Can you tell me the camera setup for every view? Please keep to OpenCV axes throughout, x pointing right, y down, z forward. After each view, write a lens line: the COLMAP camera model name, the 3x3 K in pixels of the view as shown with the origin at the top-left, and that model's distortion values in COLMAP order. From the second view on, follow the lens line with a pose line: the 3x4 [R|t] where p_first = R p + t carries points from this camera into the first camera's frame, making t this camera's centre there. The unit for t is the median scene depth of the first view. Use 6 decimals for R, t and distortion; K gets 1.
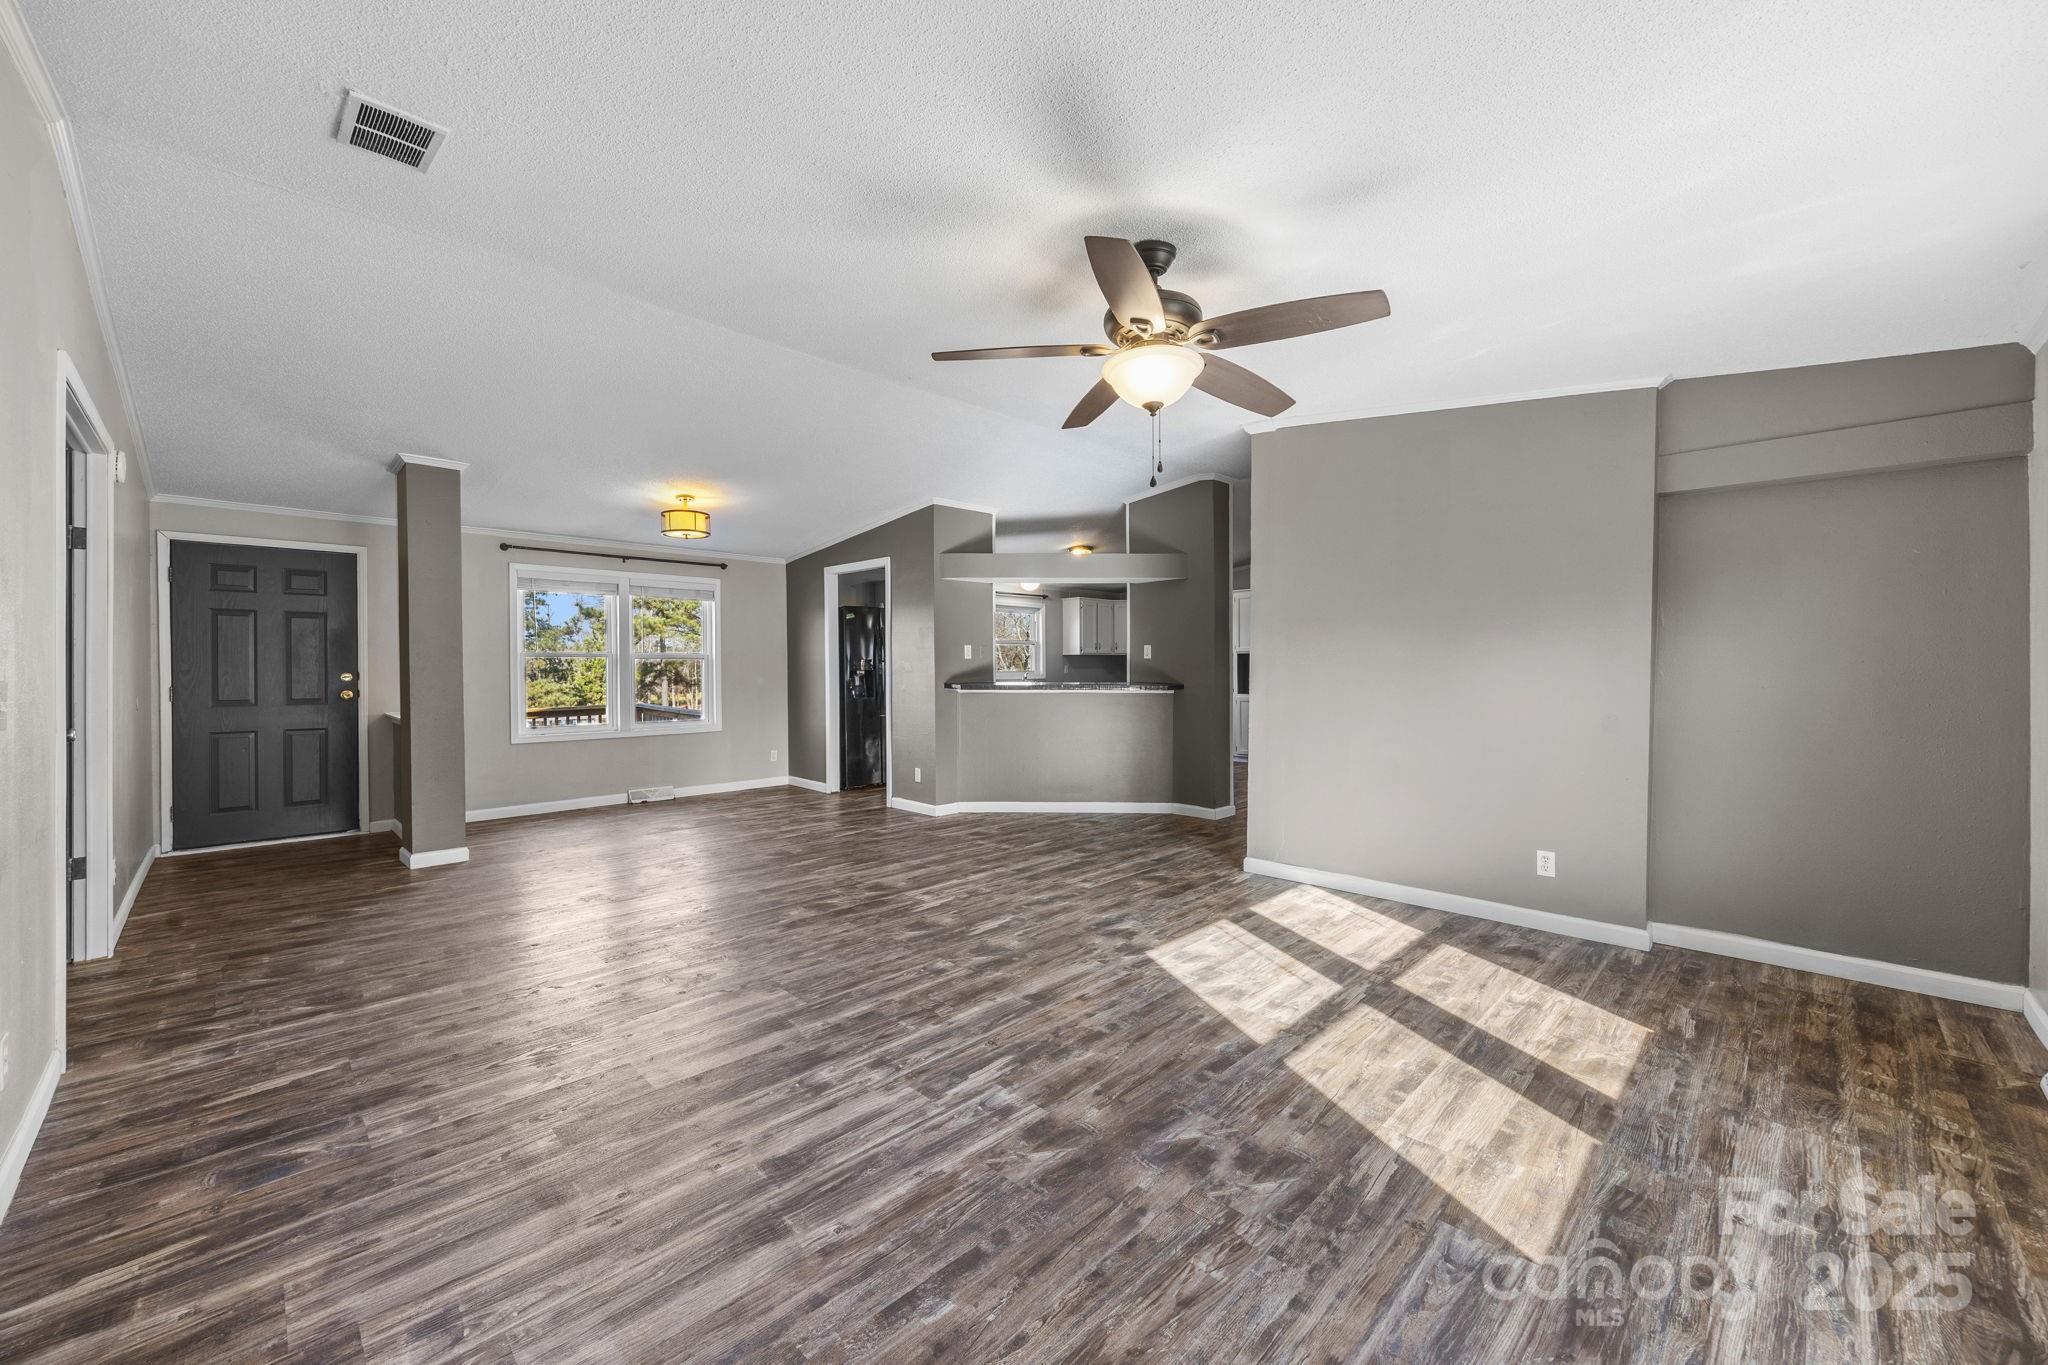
lens RADIAL K [[781.0, 0, 1027.0], [0, 781.0, 672.4], [0, 0, 1]] dist [-0.000841, -0.000133]
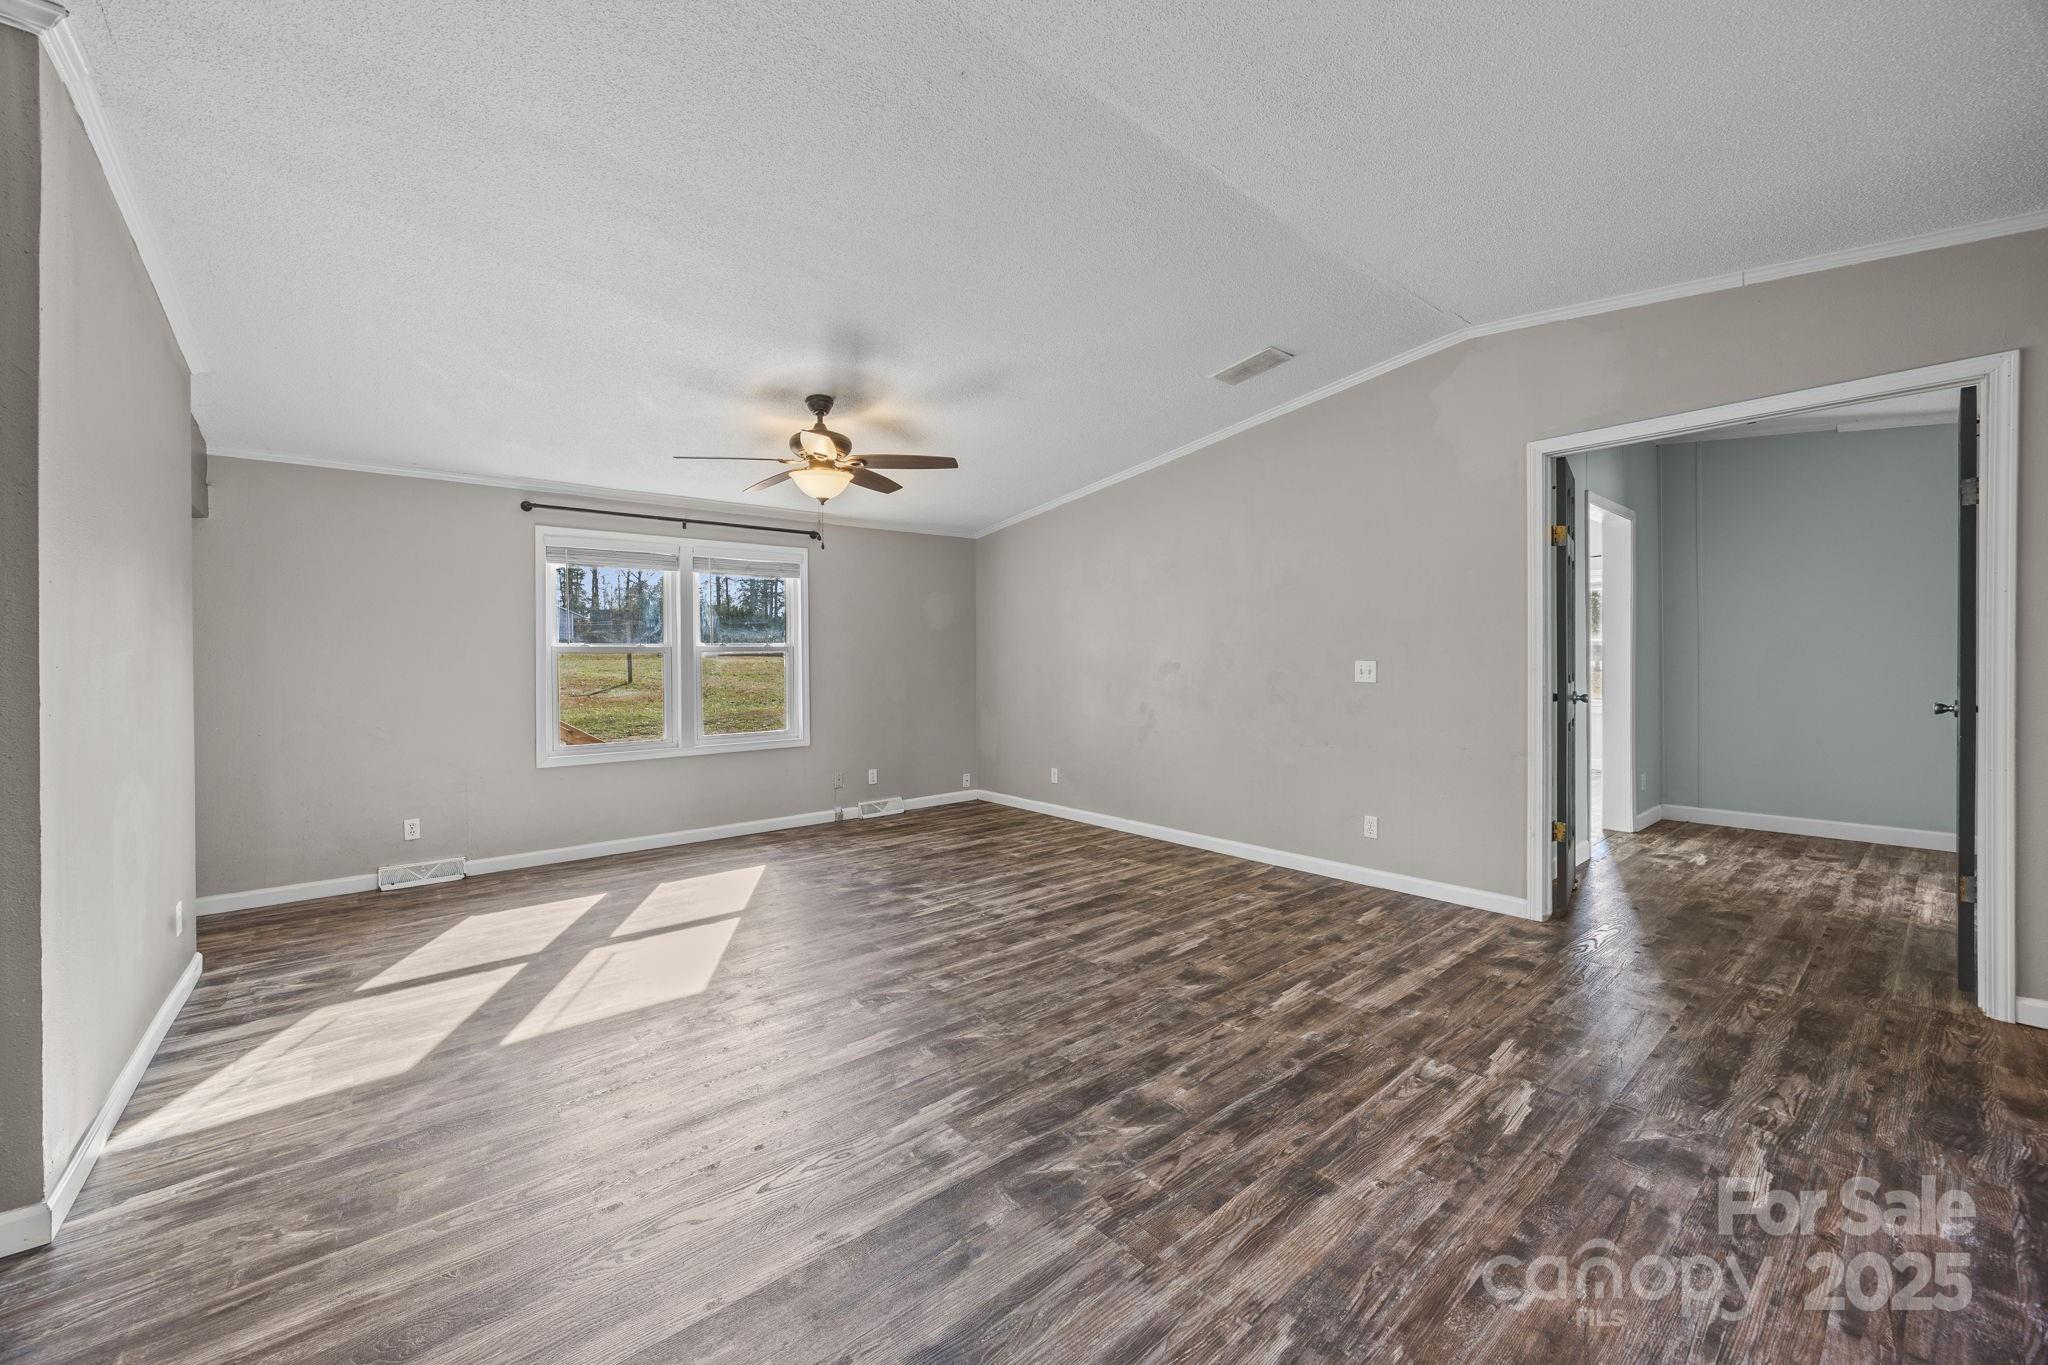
lens RADIAL K [[781.0, 0, 1027.0], [0, 781.0, 672.4], [0, 0, 1]] dist [-0.000841, -0.000133]
pose [[-0.995879, 0.012273, 0.089861, -0.225508], [0.014124, 0.999701, 0.019983, -0.005899], [-0.089589, 0.021170, -0.995754, 1.453071]]
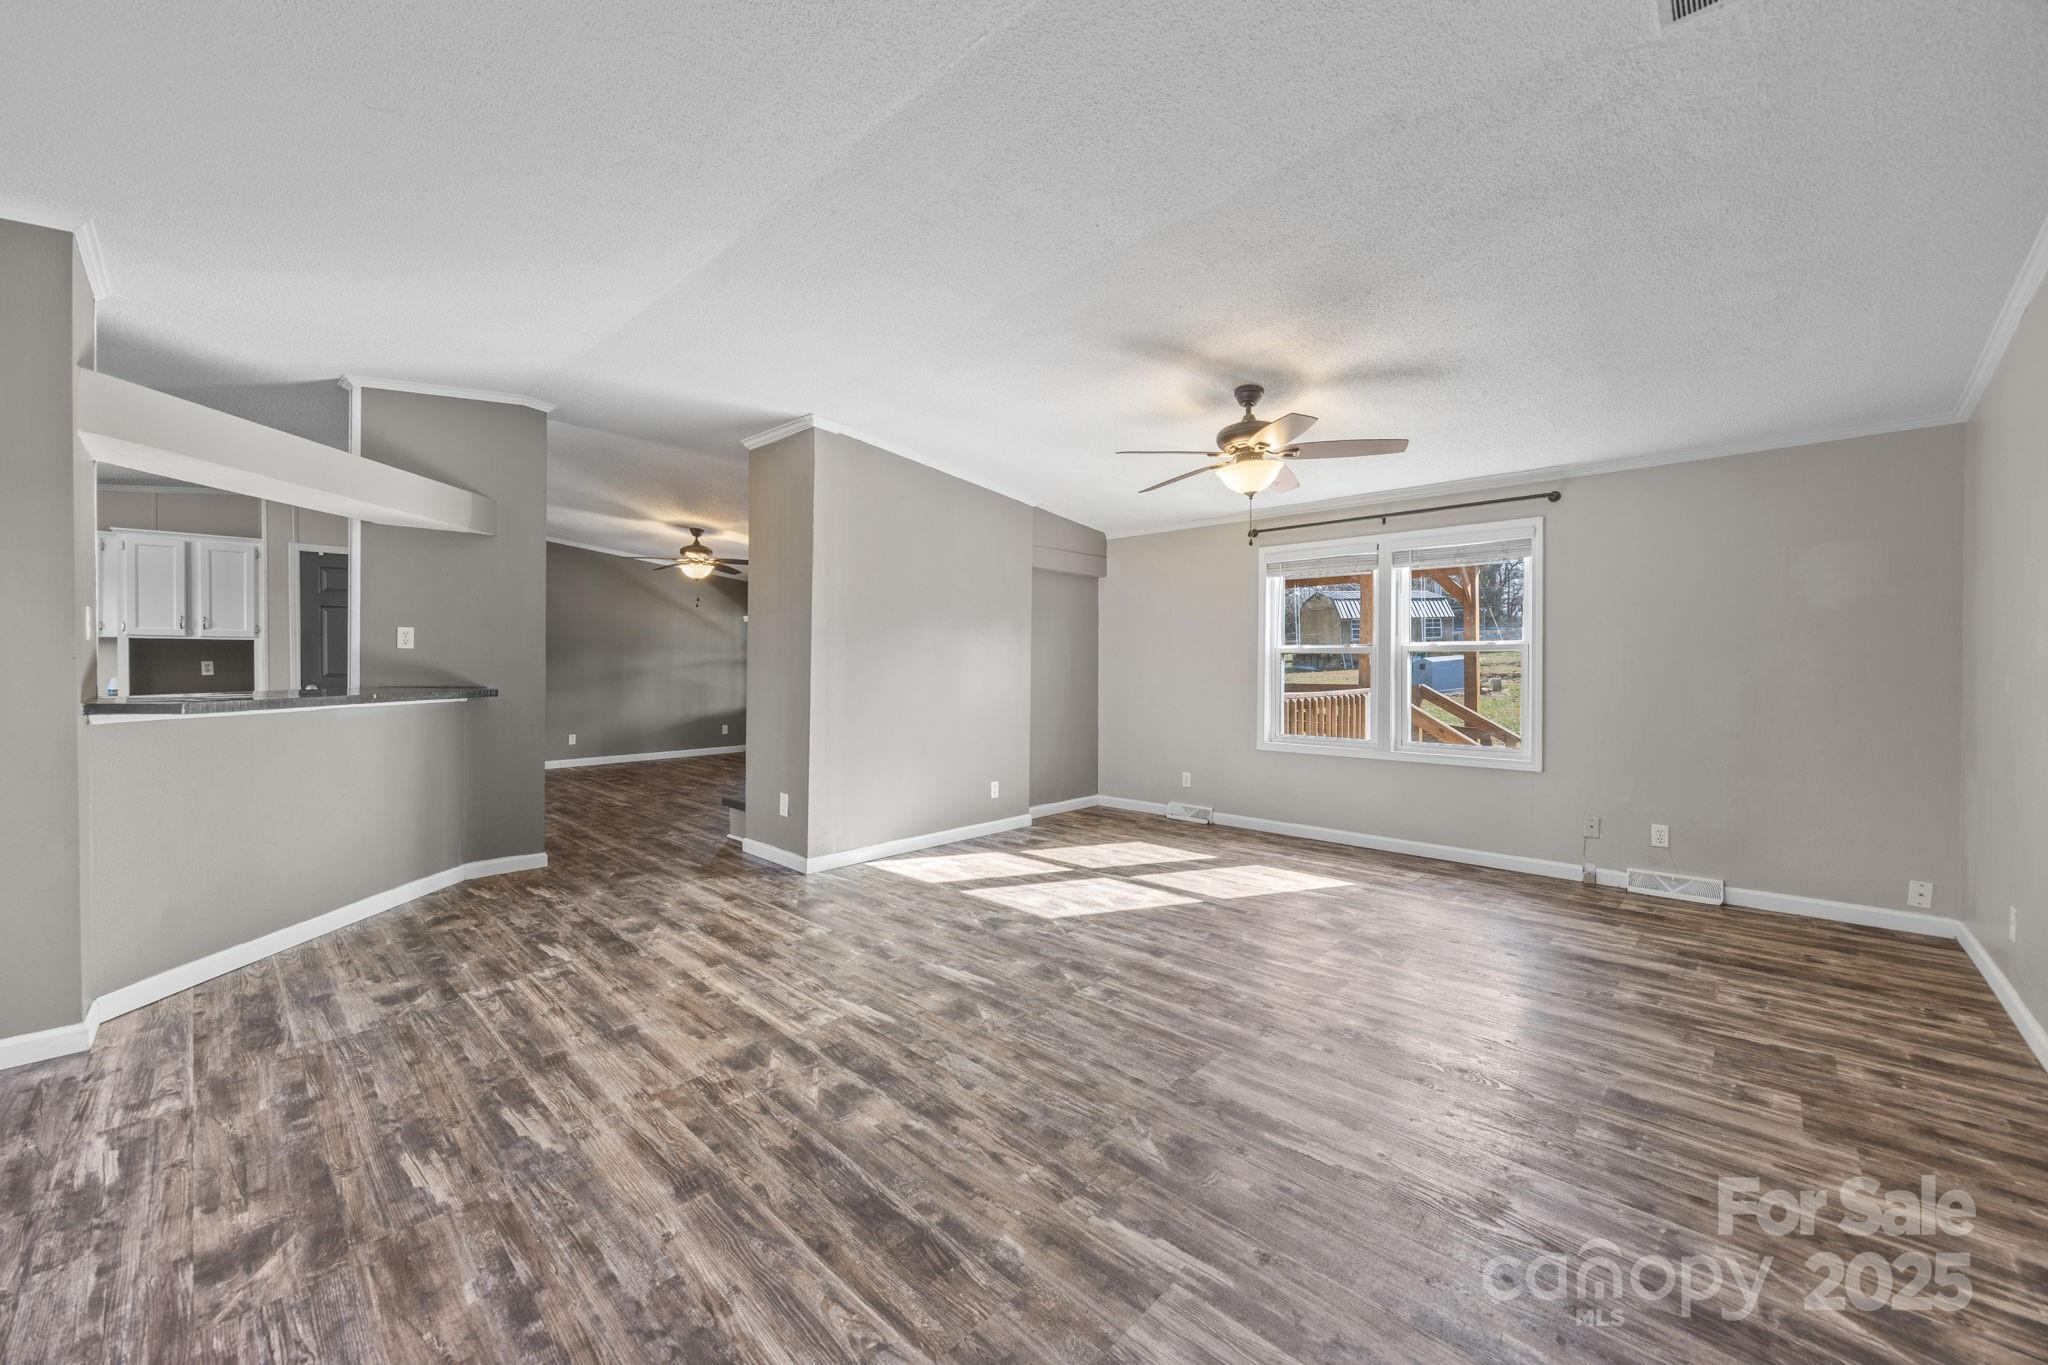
lens RADIAL K [[786.2, 0, 1015.2], [0, 786.2, 666.3], [0, 0, 1]] dist [-0.001014, -0.000034]
pose [[-0.017194, -0.001147, 0.999852, -0.778298], [0.004623, 0.999989, 0.001226, -0.002817], [-0.999841, 0.004643, -0.017188, 0.845160]]
